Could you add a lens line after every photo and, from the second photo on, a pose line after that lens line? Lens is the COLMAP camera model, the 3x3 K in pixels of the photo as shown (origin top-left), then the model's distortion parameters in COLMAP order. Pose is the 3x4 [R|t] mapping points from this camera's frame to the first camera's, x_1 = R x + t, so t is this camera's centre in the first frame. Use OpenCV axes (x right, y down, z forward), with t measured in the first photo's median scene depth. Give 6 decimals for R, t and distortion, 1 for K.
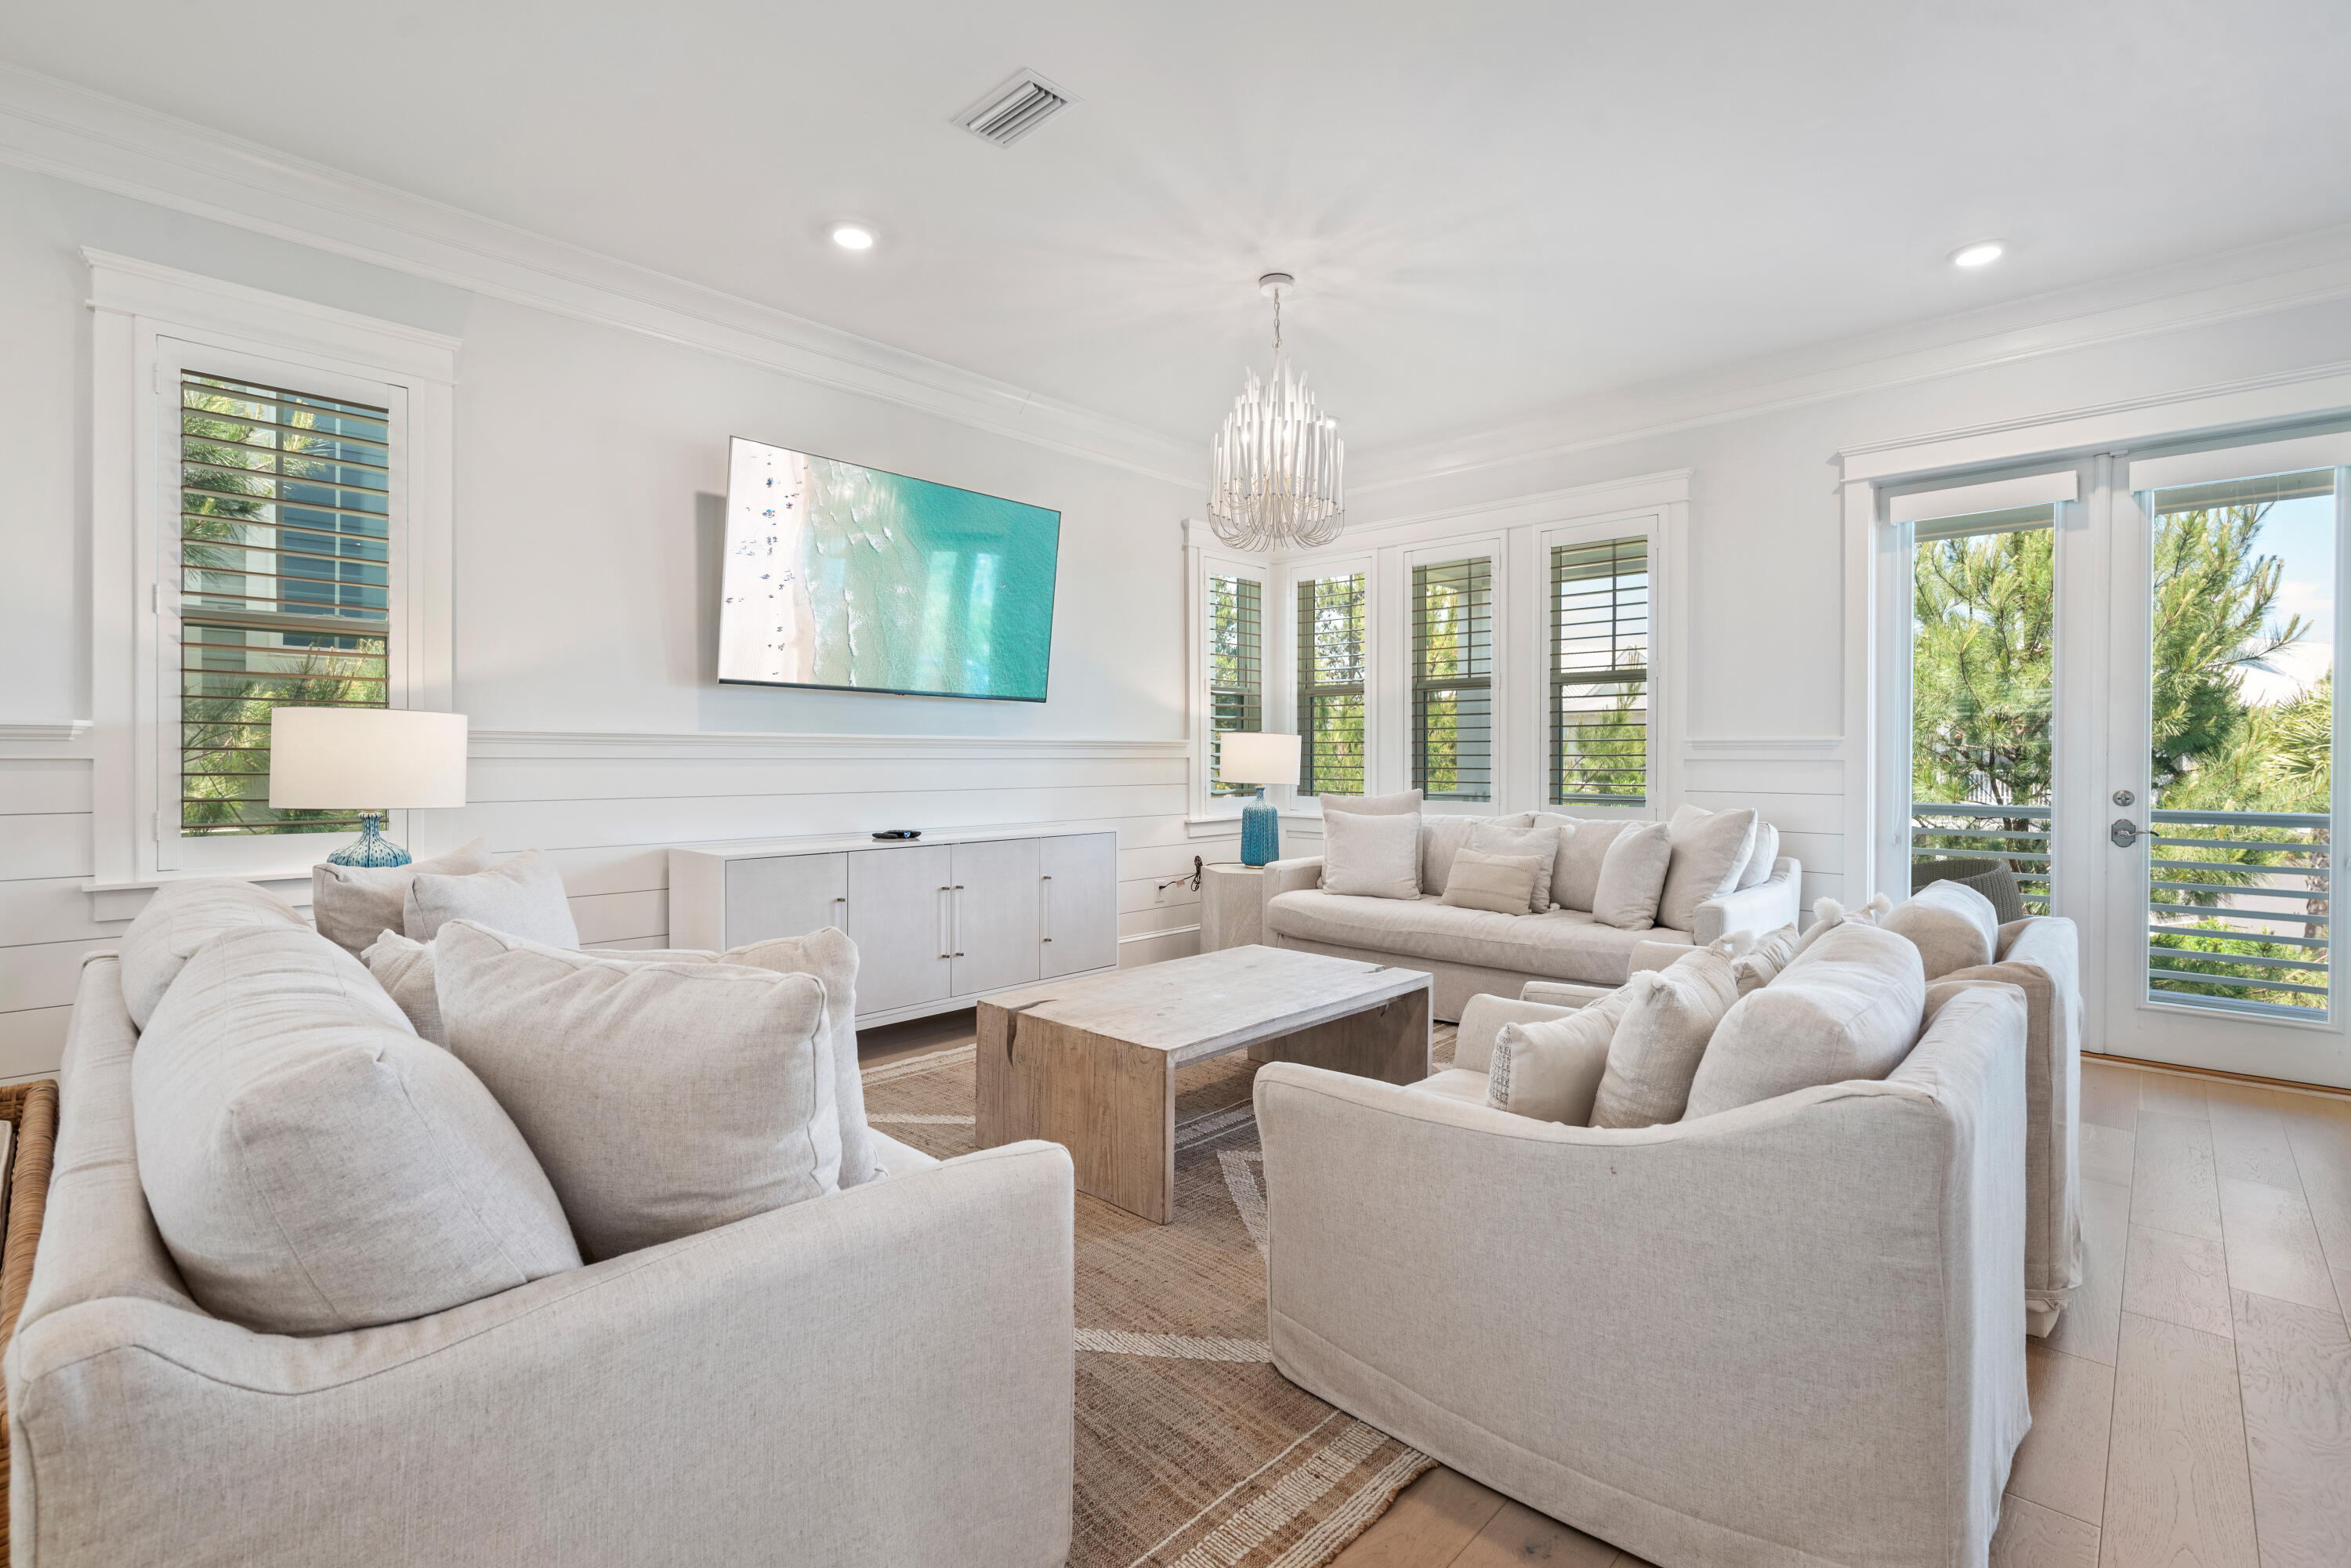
lens RADIAL K [[1077.2, 0, 1164.7], [0, 1077.2, 752.1], [0, 0, 1]] dist [-0.003513, -0.000285]
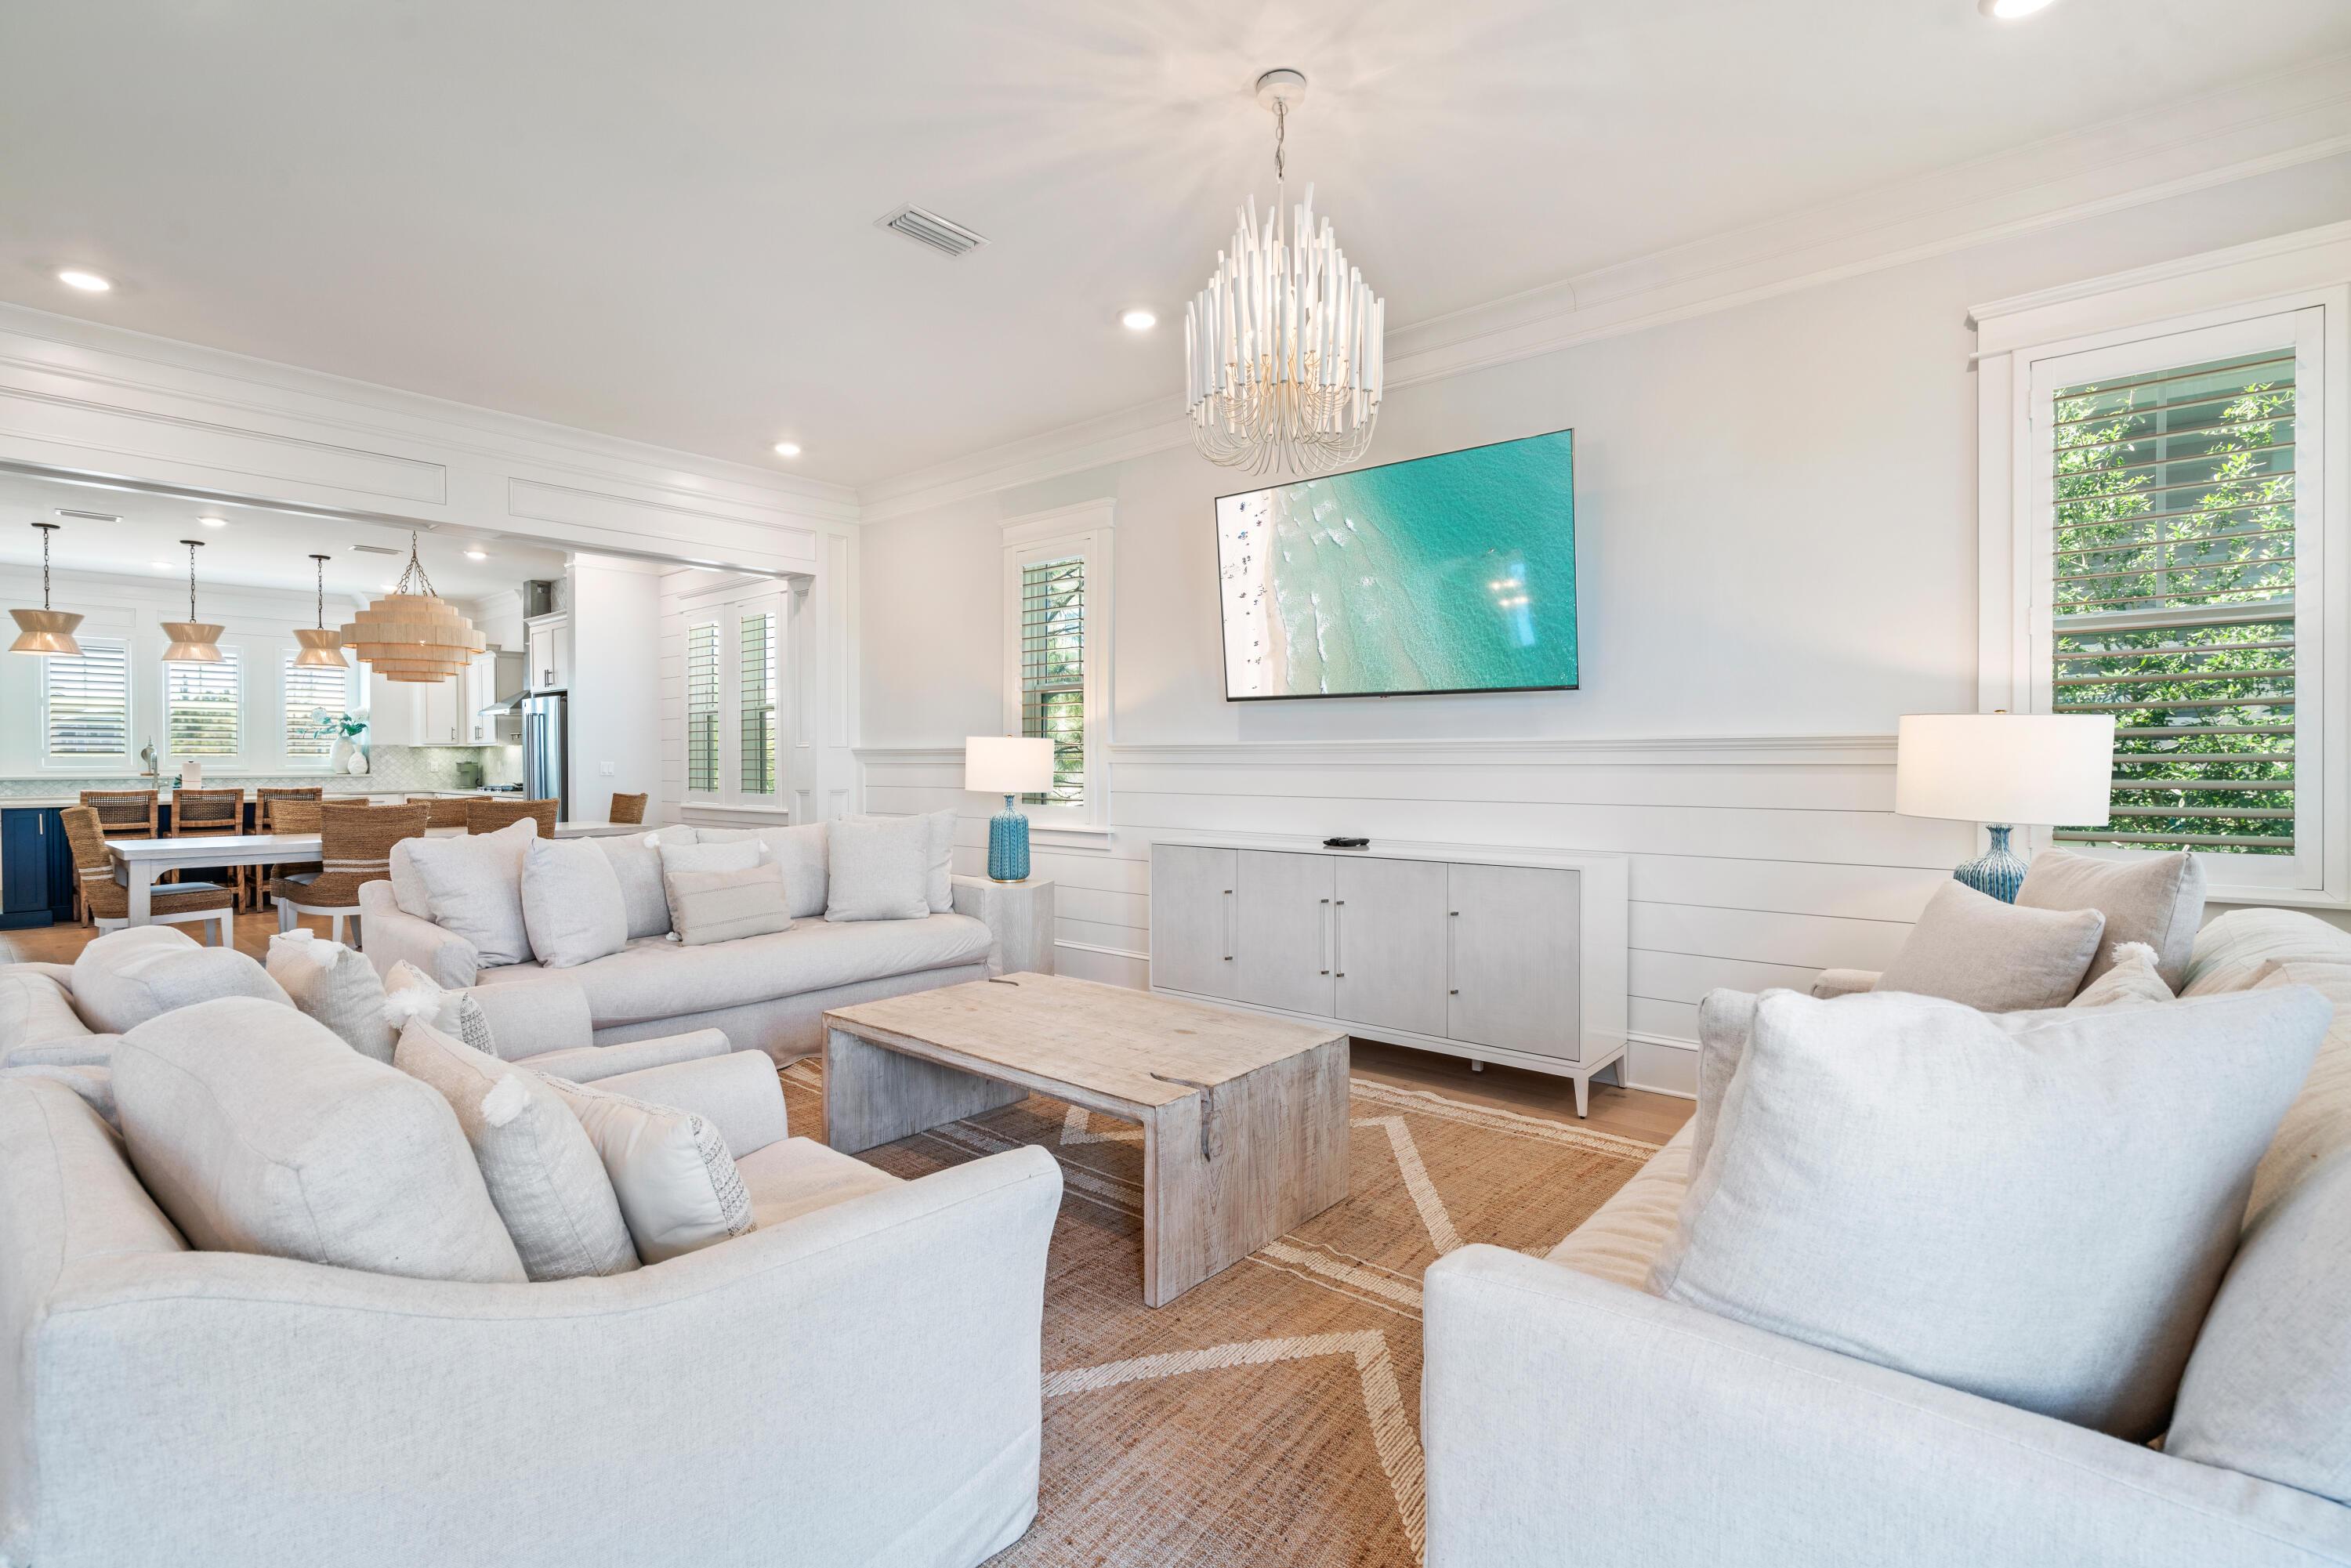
lens RADIAL K [[1059.1, 0, 1182.2], [0, 1059.1, 770.4], [0, 0, 1]] dist [-0.007134, 0.000286]
pose [[0.052397, 0.009027, -0.998586, 0.691391], [0.006371, 0.999936, 0.009373, 0.002909], [0.998606, -0.006853, 0.052336, 0.779642]]
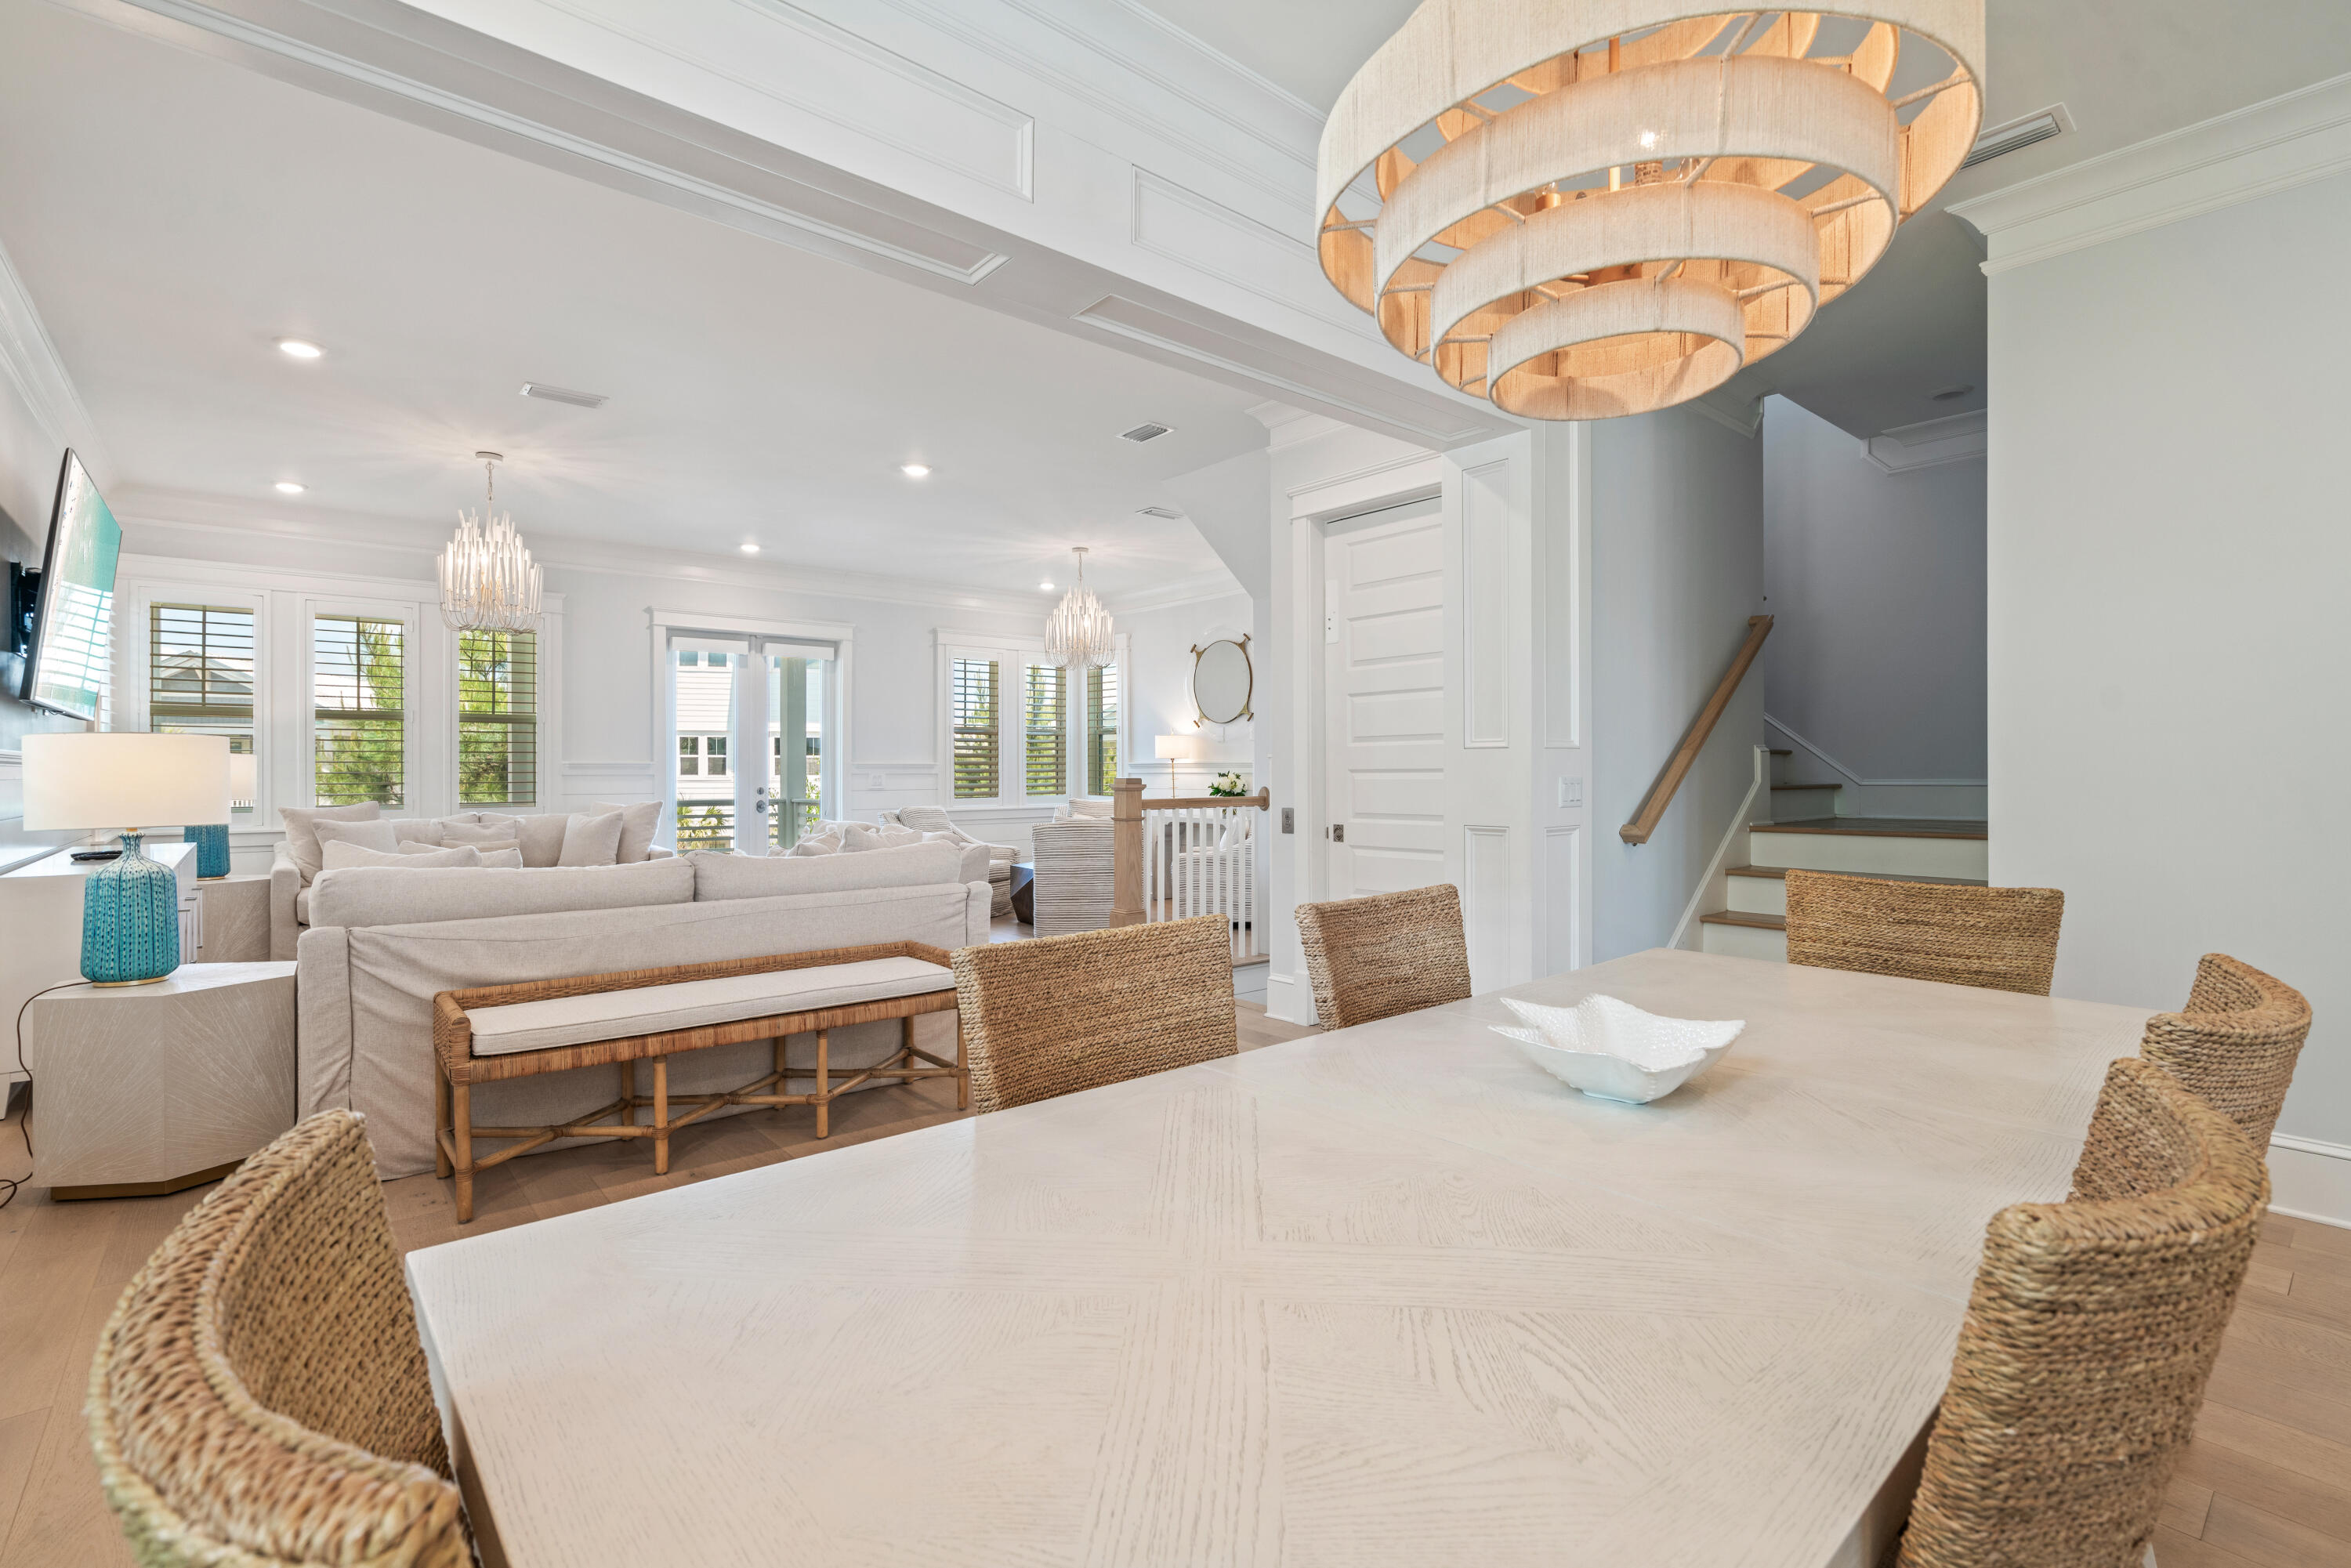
lens RADIAL K [[1066.5, 0, 1166.8], [0, 1066.5, 761.3], [0, 0, 1]] dist [-0.000900, -0.000020]
pose [[0.116221, 0.006495, 0.993202, -1.083826], [-0.001151, 0.999979, -0.006404, -0.004874], [-0.993223, -0.000399, 0.116226, -0.087324]]
